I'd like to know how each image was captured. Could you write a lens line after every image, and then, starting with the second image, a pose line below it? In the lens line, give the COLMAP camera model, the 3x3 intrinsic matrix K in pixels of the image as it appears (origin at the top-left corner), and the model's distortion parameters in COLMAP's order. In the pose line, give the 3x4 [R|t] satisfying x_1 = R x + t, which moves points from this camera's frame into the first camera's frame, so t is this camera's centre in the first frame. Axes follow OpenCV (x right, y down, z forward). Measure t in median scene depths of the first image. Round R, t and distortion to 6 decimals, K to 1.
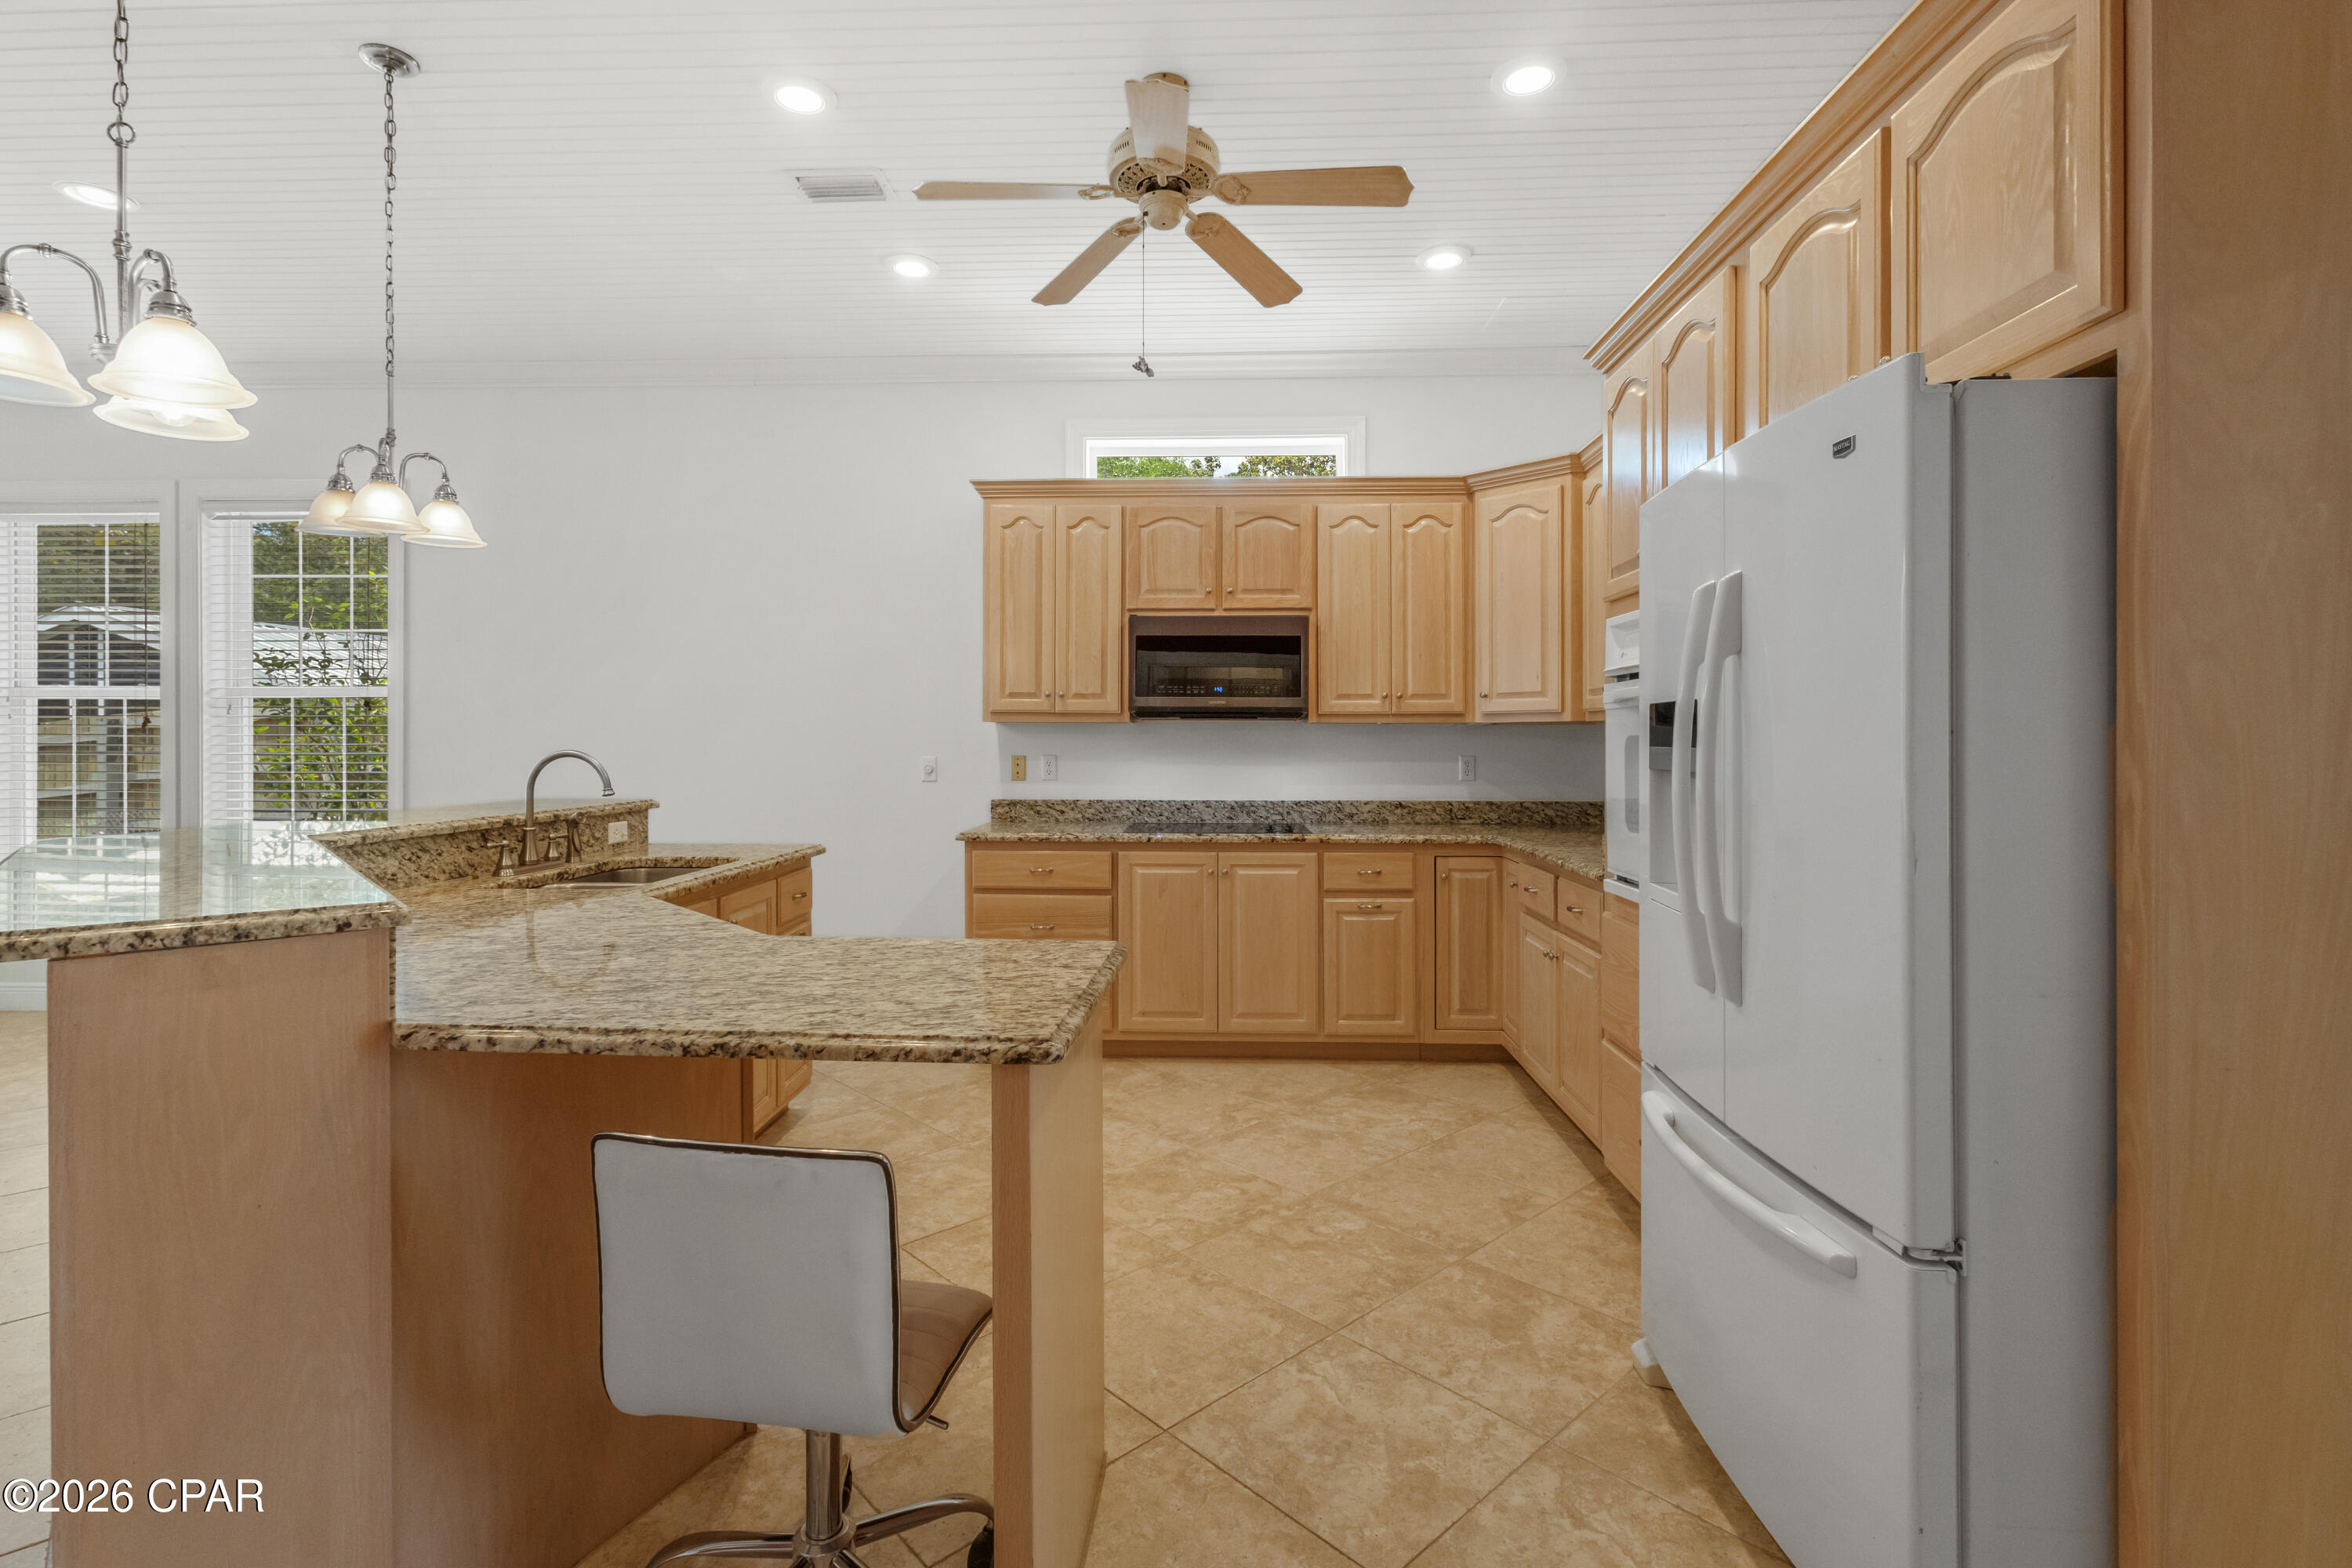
lens RADIAL K [[1105.1, 0, 1167.6], [0, 1105.1, 746.6], [0, 0, 1]] dist [-0.000034, 0.004465]
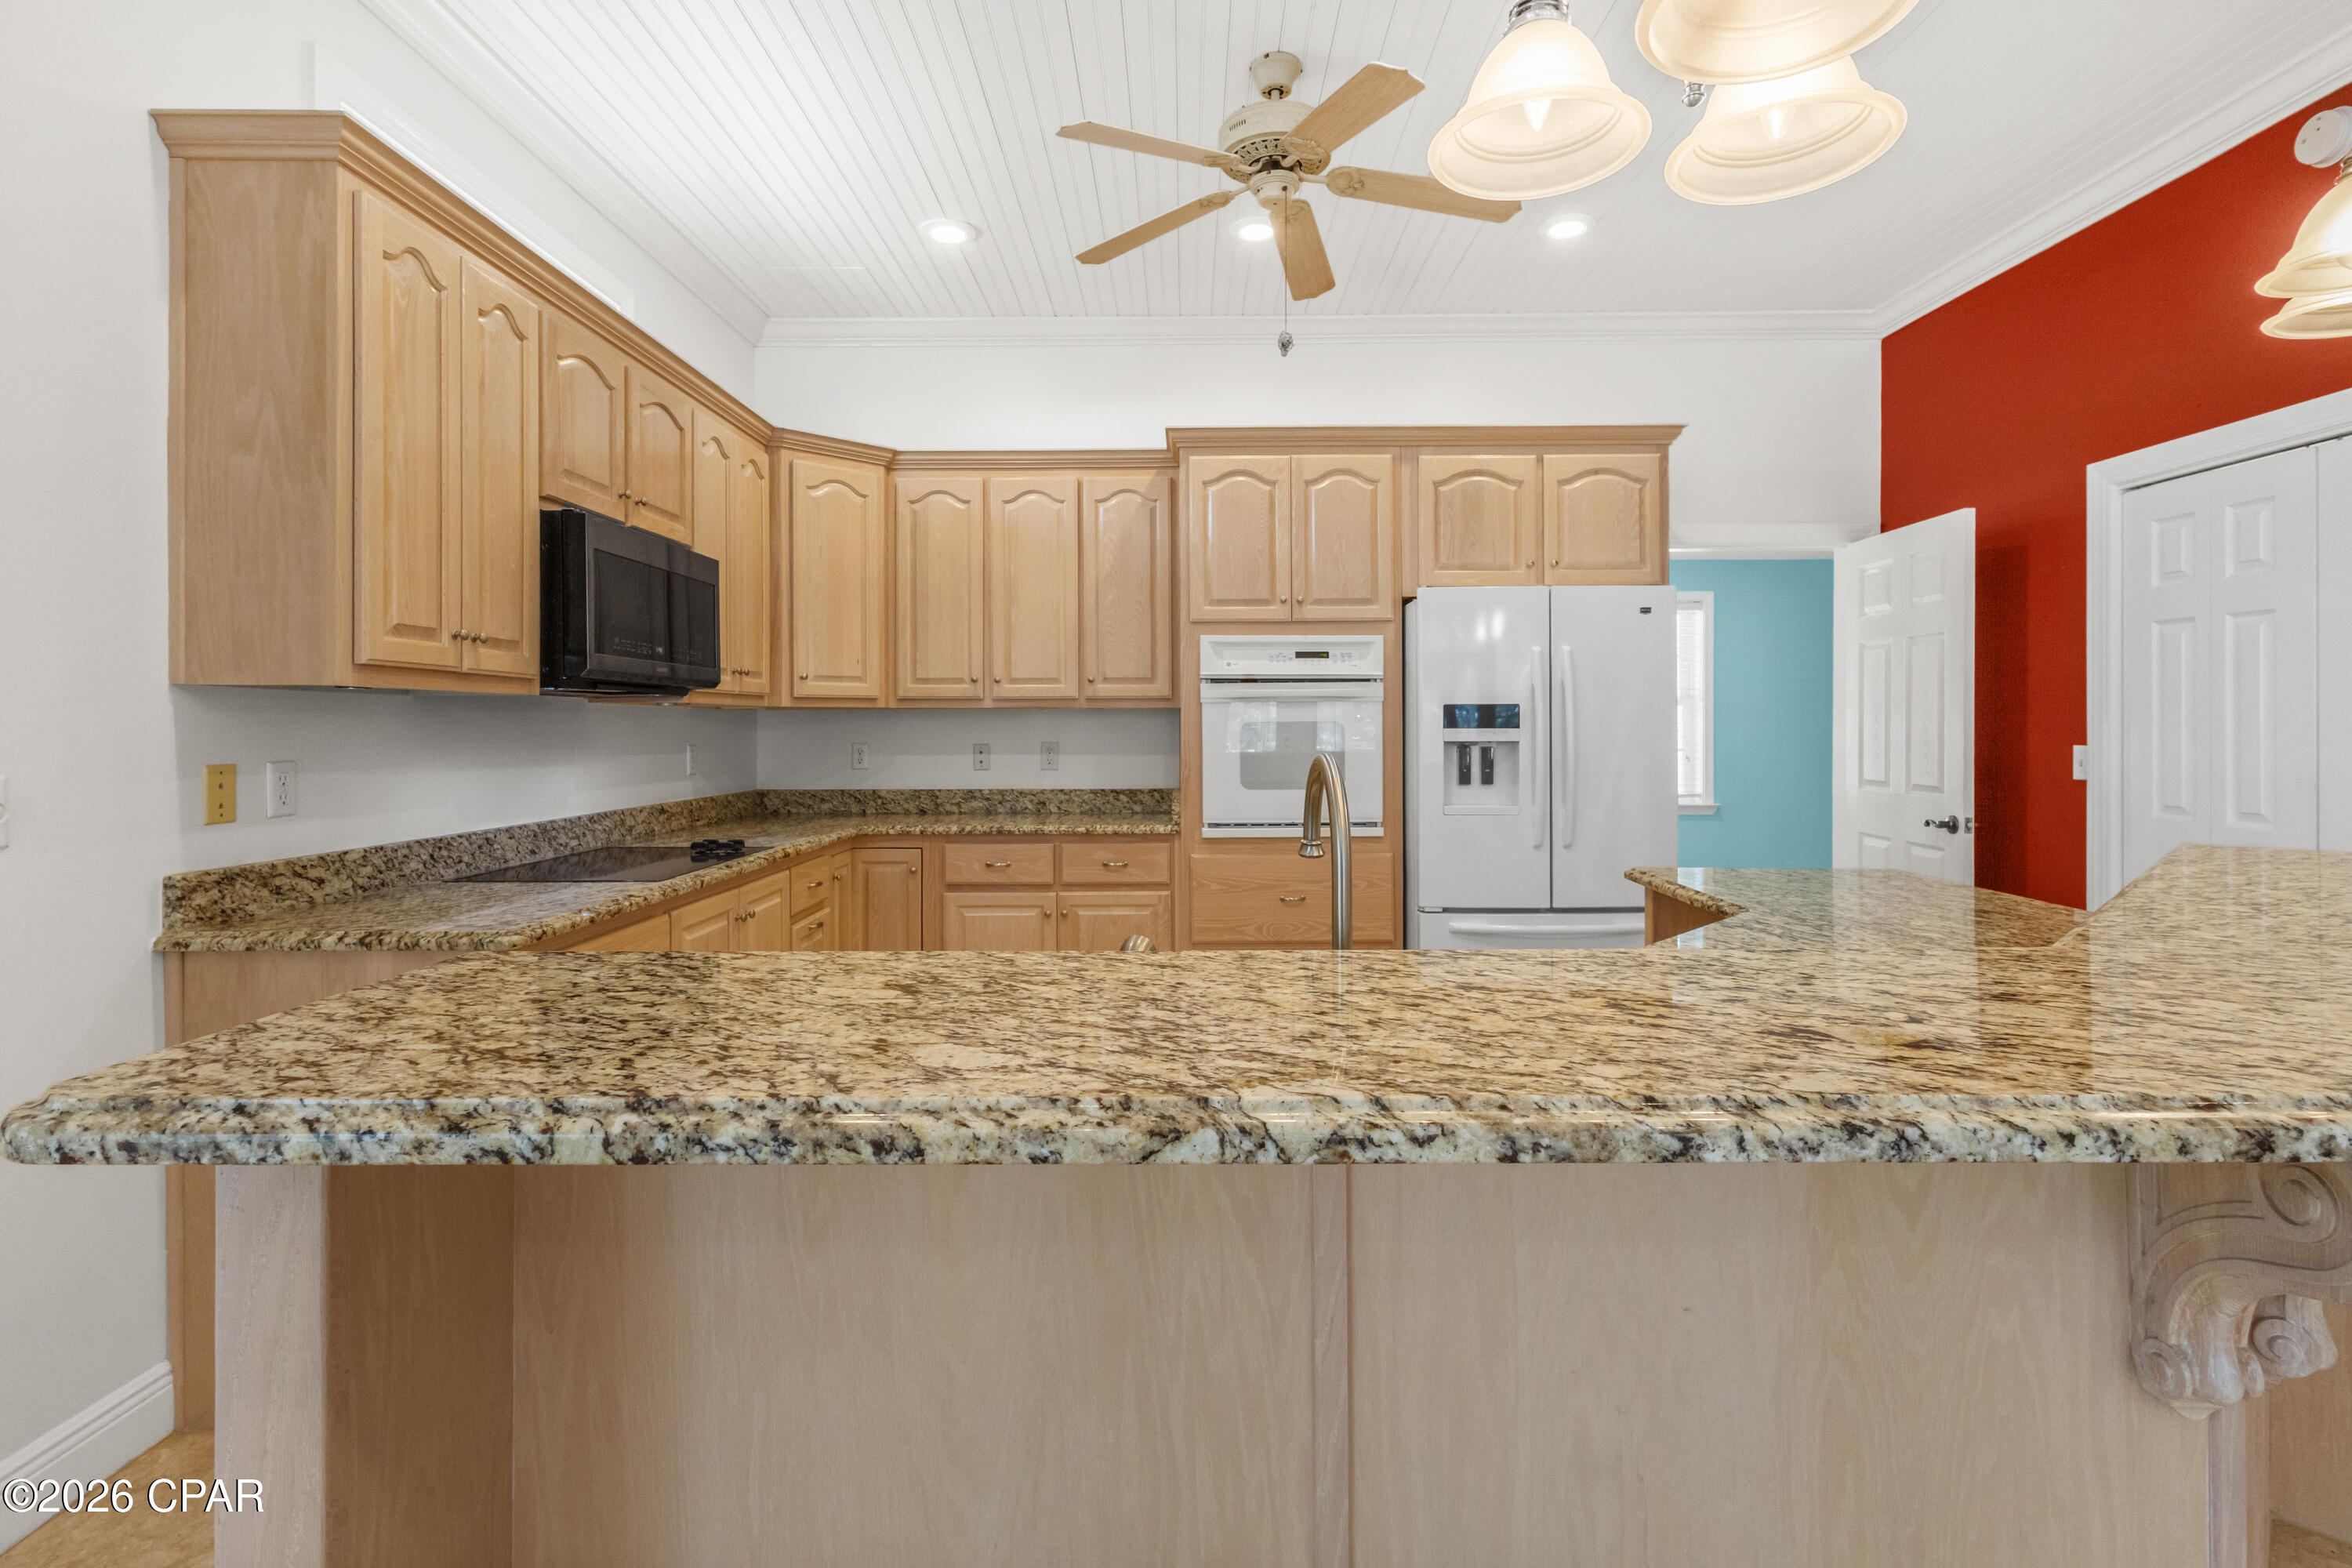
lens RADIAL K [[1105.1, 0, 1177.7], [0, 1105.1, 723.8], [0, 0, 1]] dist [-0.000034, 0.004465]
pose [[-0.033671, 0.000473, 0.999433, -0.619583], [0.007168, 0.999974, -0.000231, -0.005145], [-0.999407, 0.007157, -0.033673, 0.704054]]
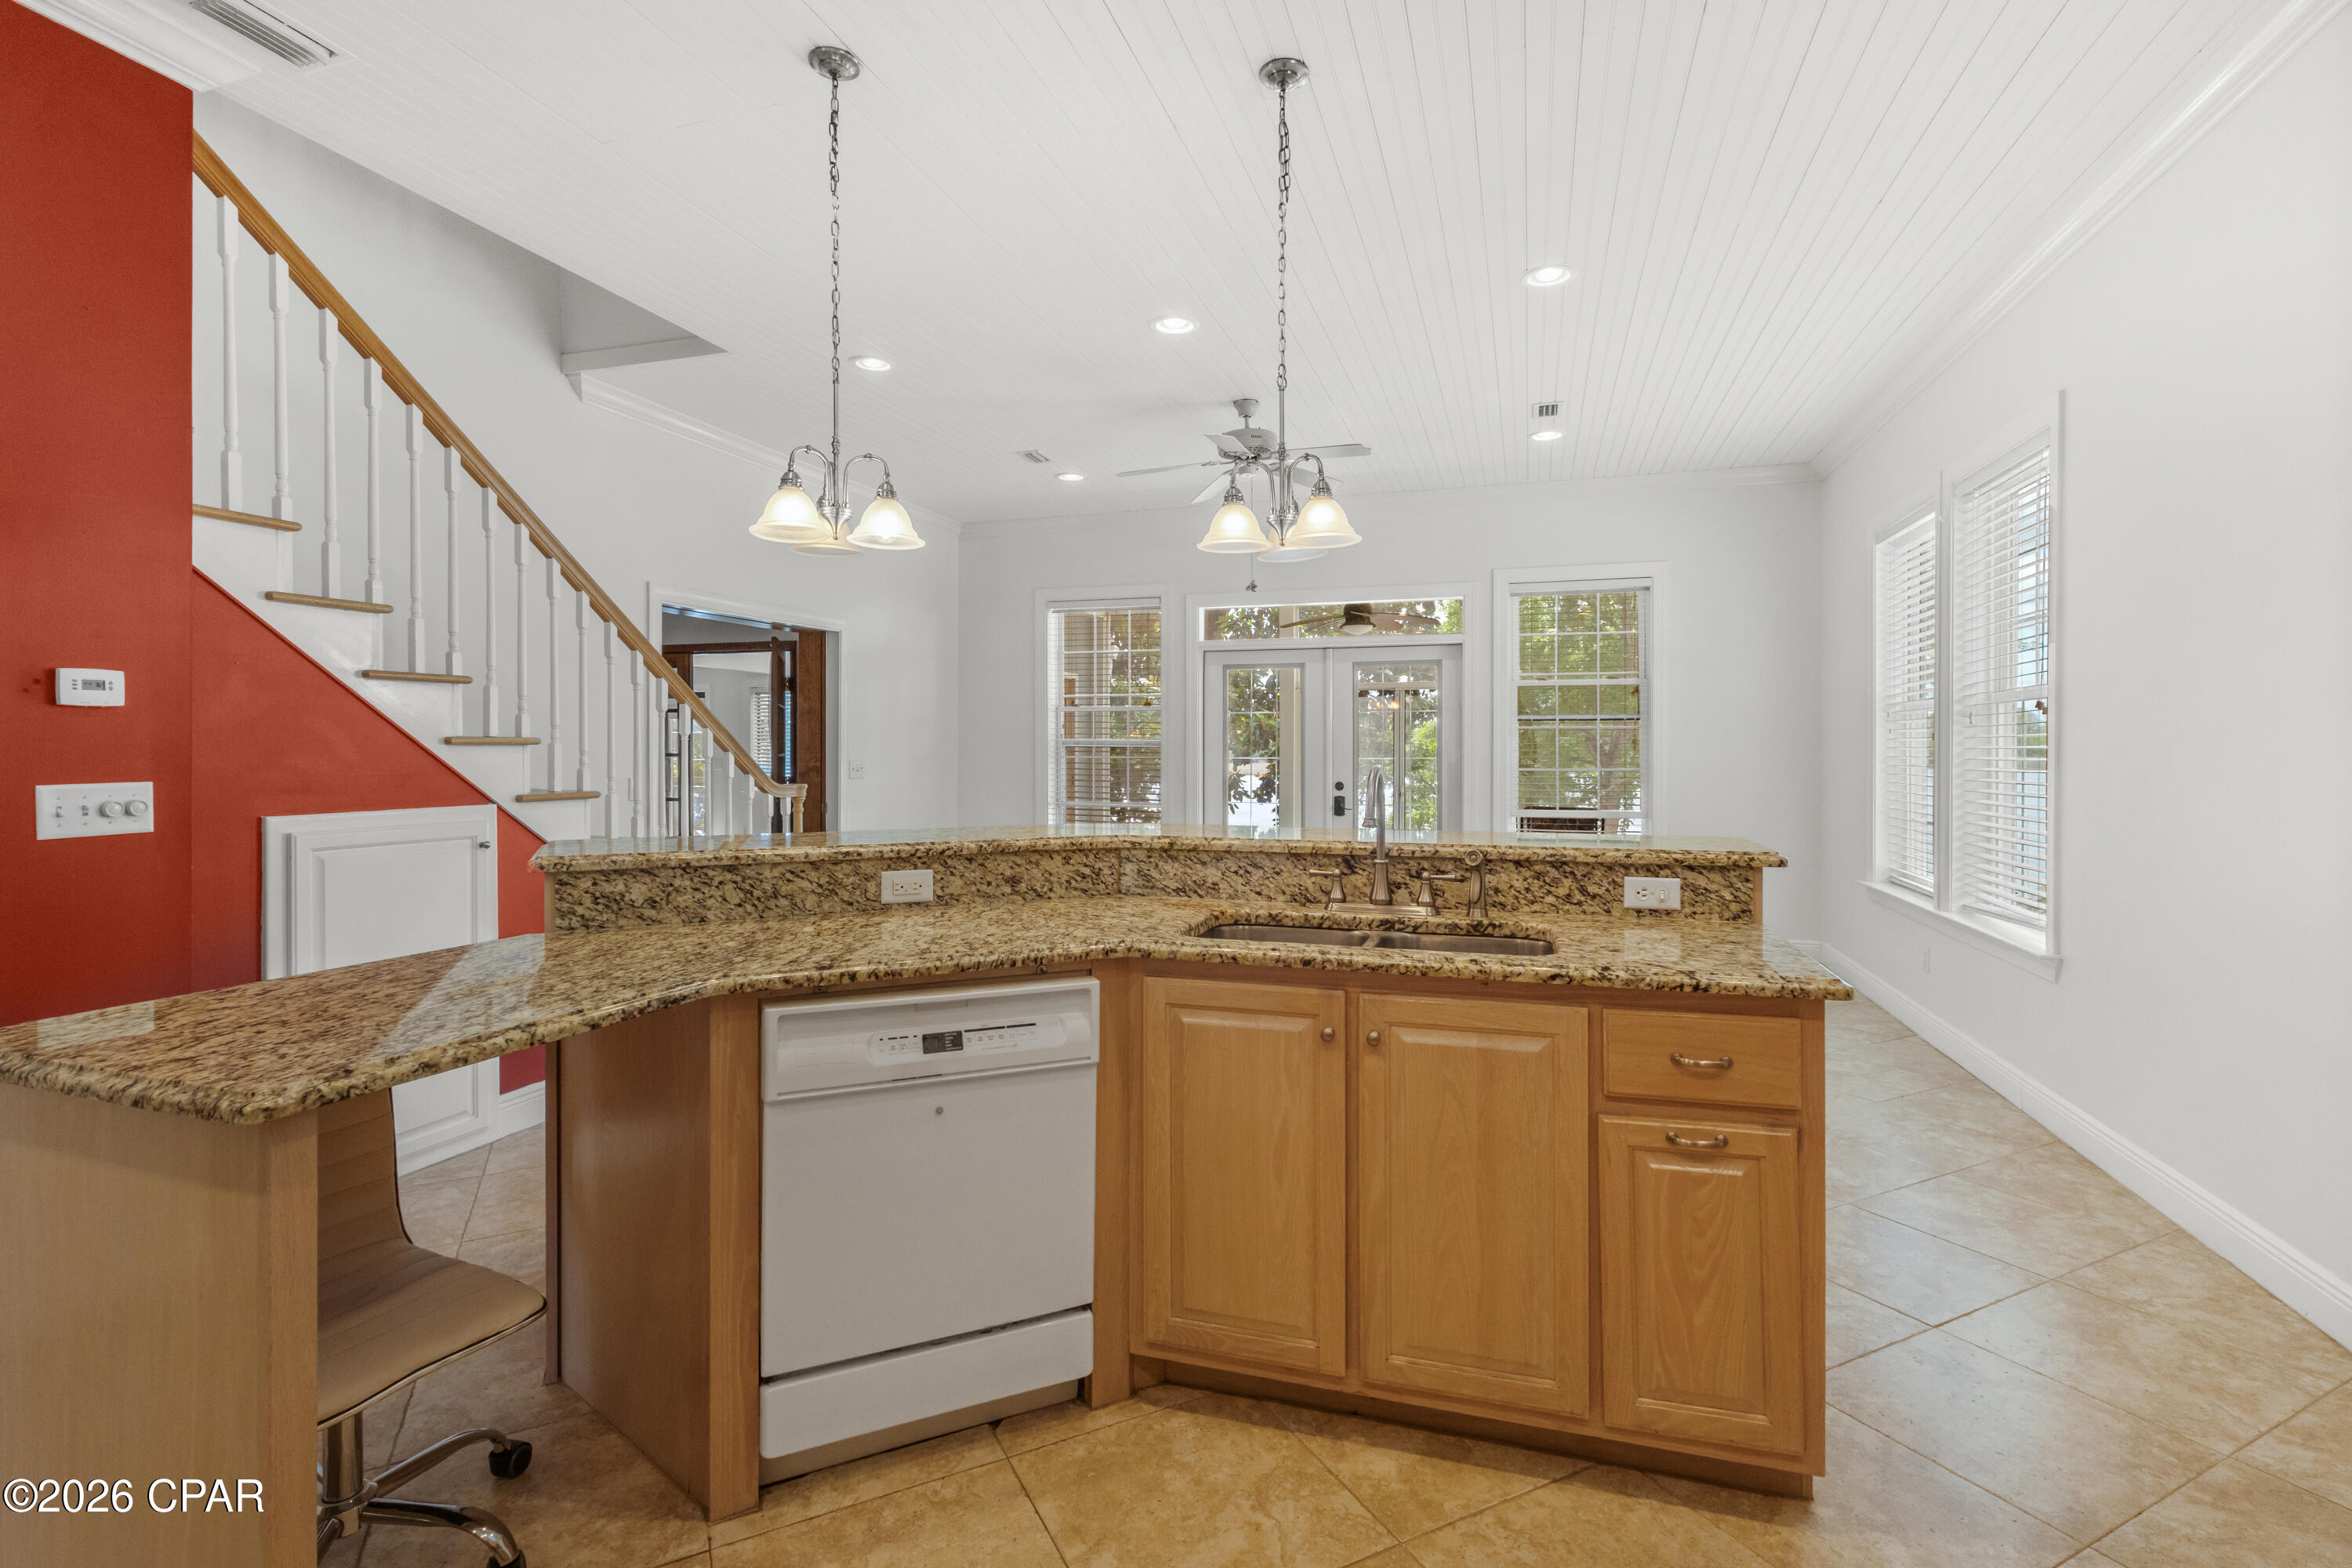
lens RADIAL K [[1105.1, 0, 1135.9], [0, 1105.1, 757.2], [0, 0, 1]] dist [-0.000034, 0.004465]
pose [[-0.300780, 0.003217, -0.953688, 0.178546], [-0.004808, 0.999976, 0.004889, -0.004462], [0.953681, 0.006056, -0.300757, 0.712090]]
